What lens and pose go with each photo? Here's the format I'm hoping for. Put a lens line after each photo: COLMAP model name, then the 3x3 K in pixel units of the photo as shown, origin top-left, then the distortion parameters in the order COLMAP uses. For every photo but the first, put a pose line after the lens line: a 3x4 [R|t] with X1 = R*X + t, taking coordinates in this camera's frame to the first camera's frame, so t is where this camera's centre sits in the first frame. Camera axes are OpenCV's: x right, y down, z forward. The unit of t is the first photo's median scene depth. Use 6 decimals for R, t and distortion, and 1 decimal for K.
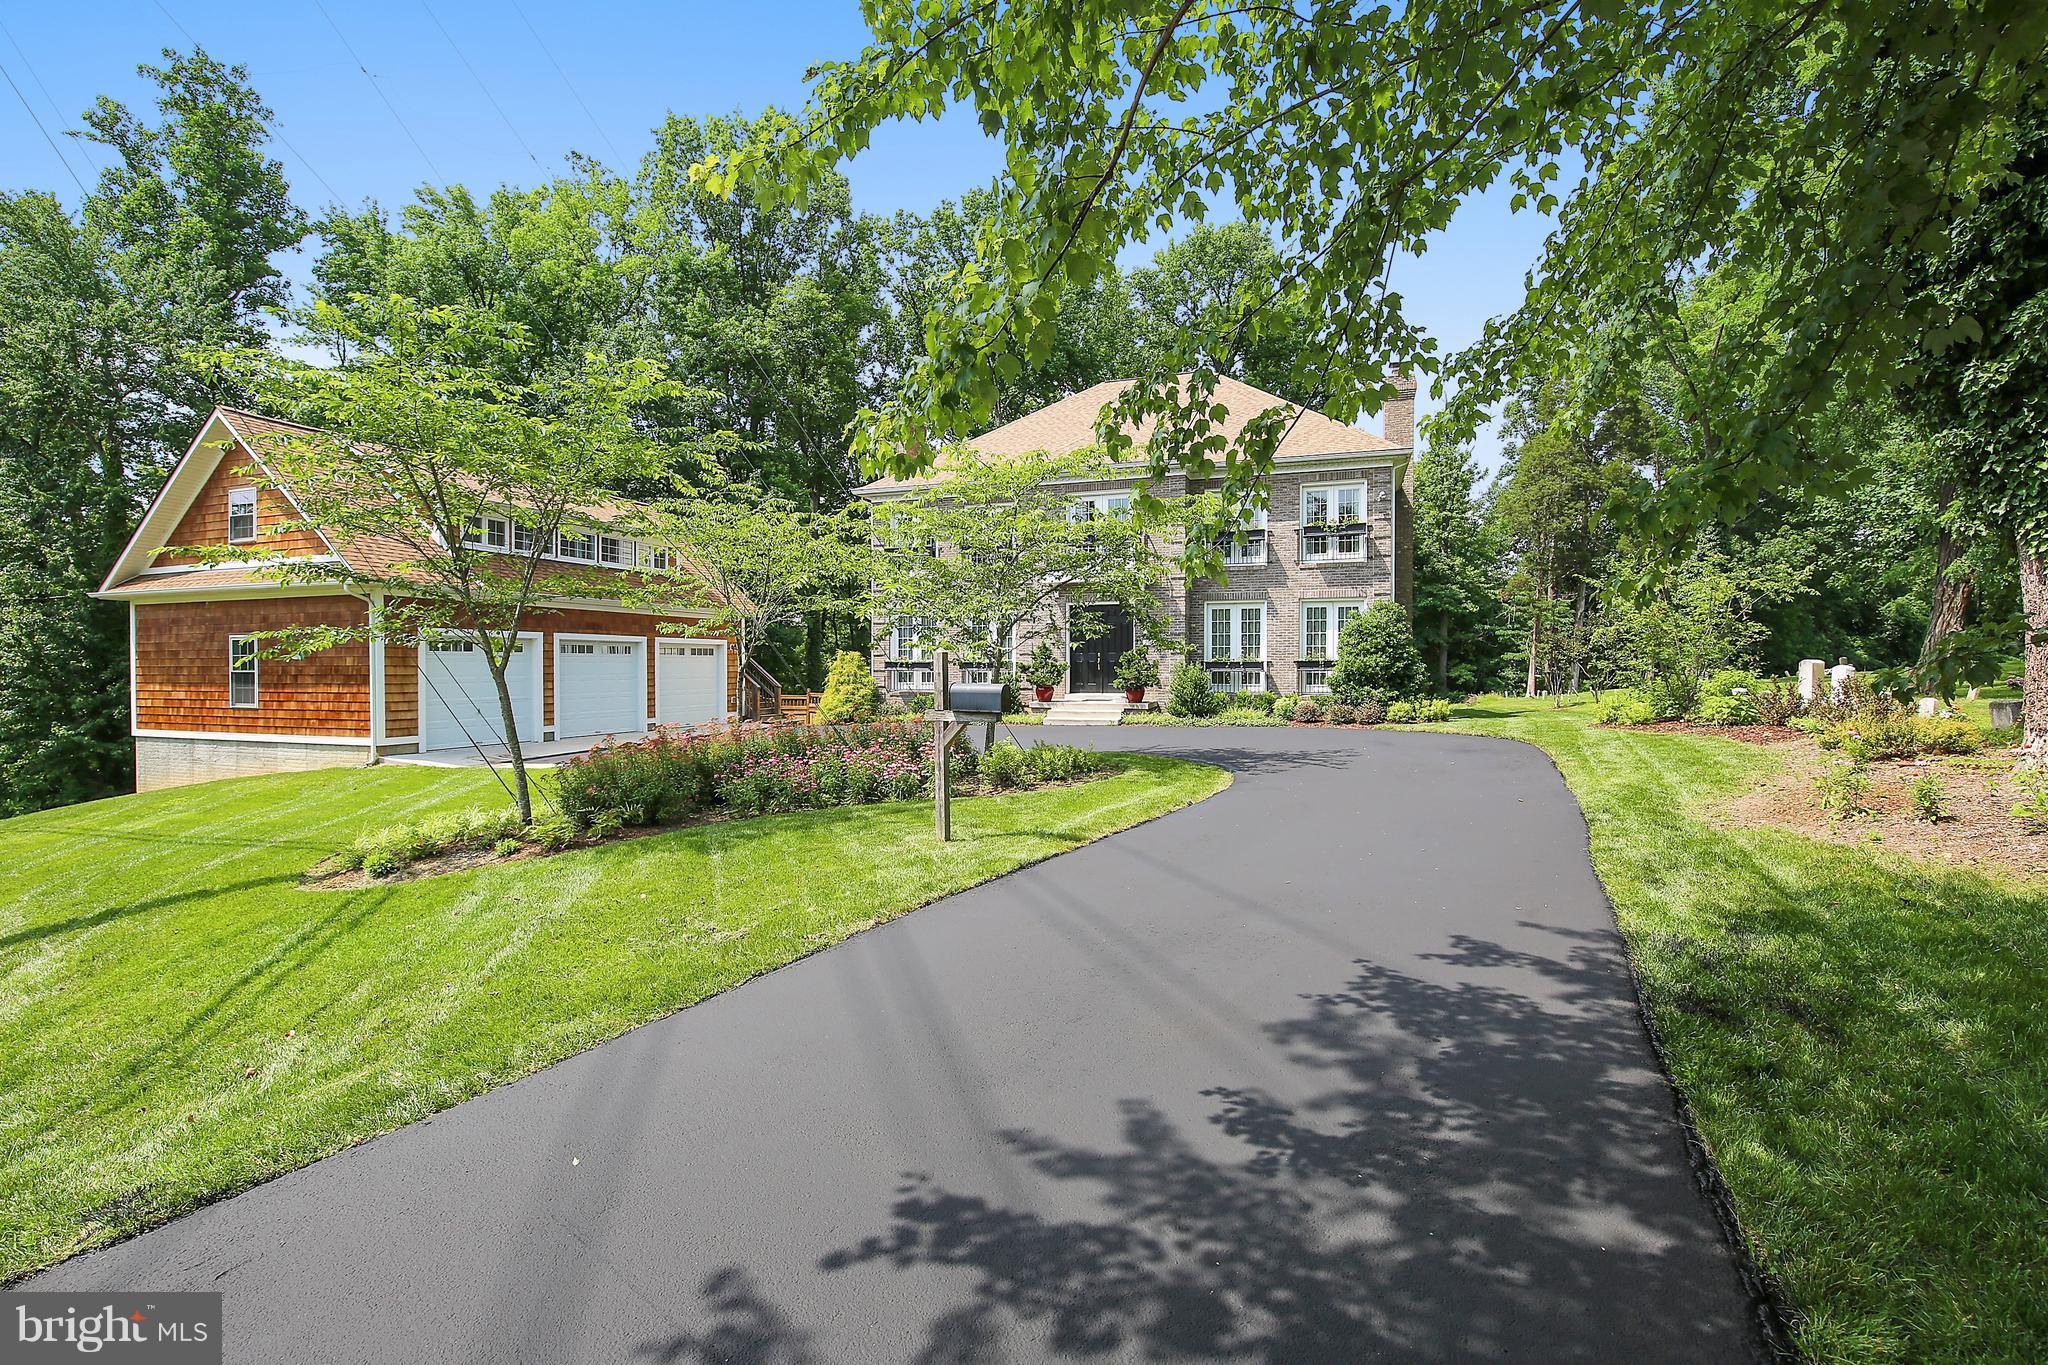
lens RADIAL K [[885.8, 0, 1025.2], [0, 885.8, 672.1], [0, 0, 1]] dist [-0.002447, -0.000433]
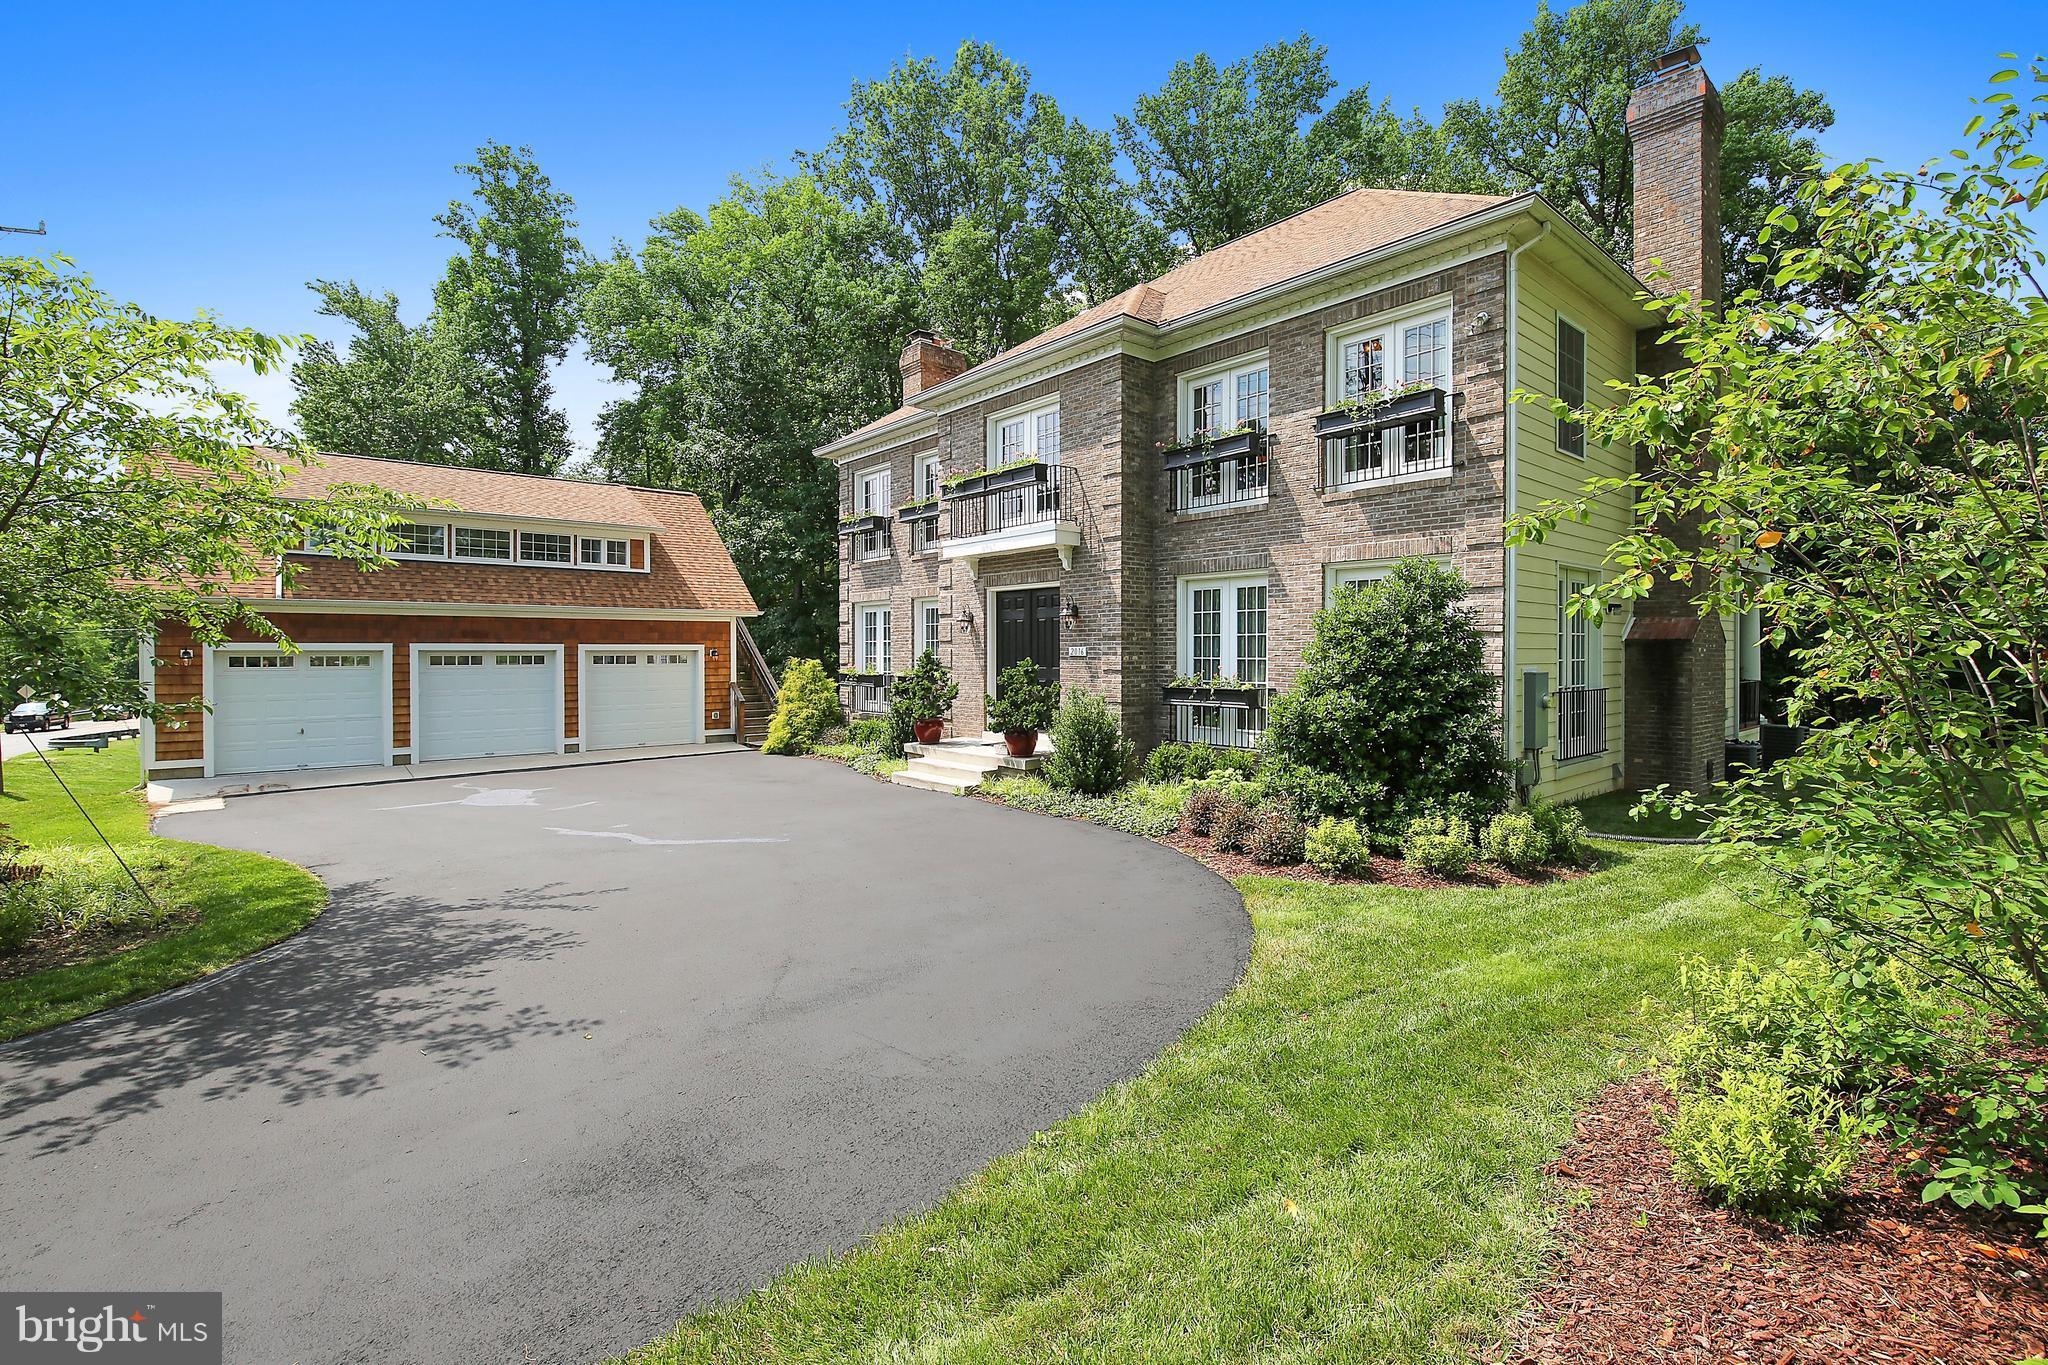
lens RADIAL K [[885.8, 0, 1025.2], [0, 885.8, 672.1], [0, 0, 1]] dist [-0.002447, -0.000433]
pose [[0.871364, 0.011323, -0.490506, 0.407074], [-0.004298, 0.999871, 0.015446, -0.029225], [0.490618, -0.011351, 0.871301, 0.482131]]
